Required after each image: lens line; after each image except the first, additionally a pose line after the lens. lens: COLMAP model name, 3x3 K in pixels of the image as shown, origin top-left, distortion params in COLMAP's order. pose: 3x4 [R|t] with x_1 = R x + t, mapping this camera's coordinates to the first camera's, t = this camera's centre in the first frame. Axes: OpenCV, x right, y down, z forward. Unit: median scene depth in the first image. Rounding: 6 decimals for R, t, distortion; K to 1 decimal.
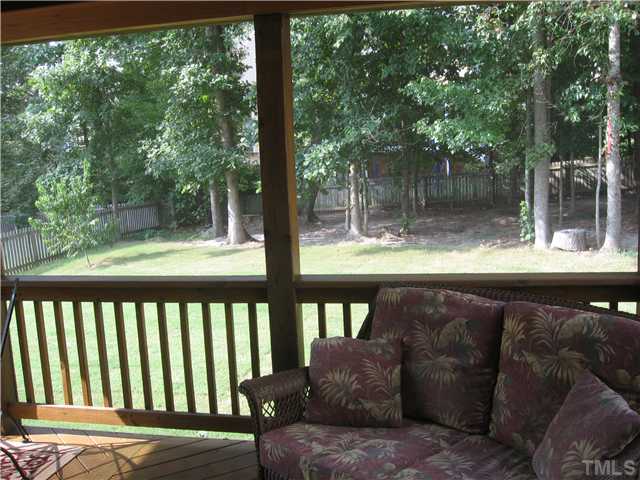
lens RADIAL K [[633.1, 0, 320.0], [0, 633.1, 240.0], [0, 0, 1]] dist [-0.091292, 0.012494]
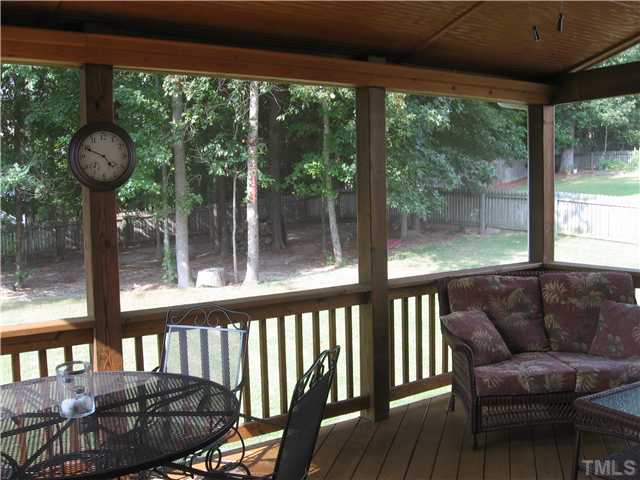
lens RADIAL K [[633.1, 0, 320.0], [0, 633.1, 240.0], [0, 0, 1]] dist [-0.091292, 0.012494]
pose [[0.719628, -0.027531, 0.693814, -0.307570], [0.087007, 0.994913, -0.050766, 0.007996], [-0.688887, 0.096900, 0.718363, 0.035280]]
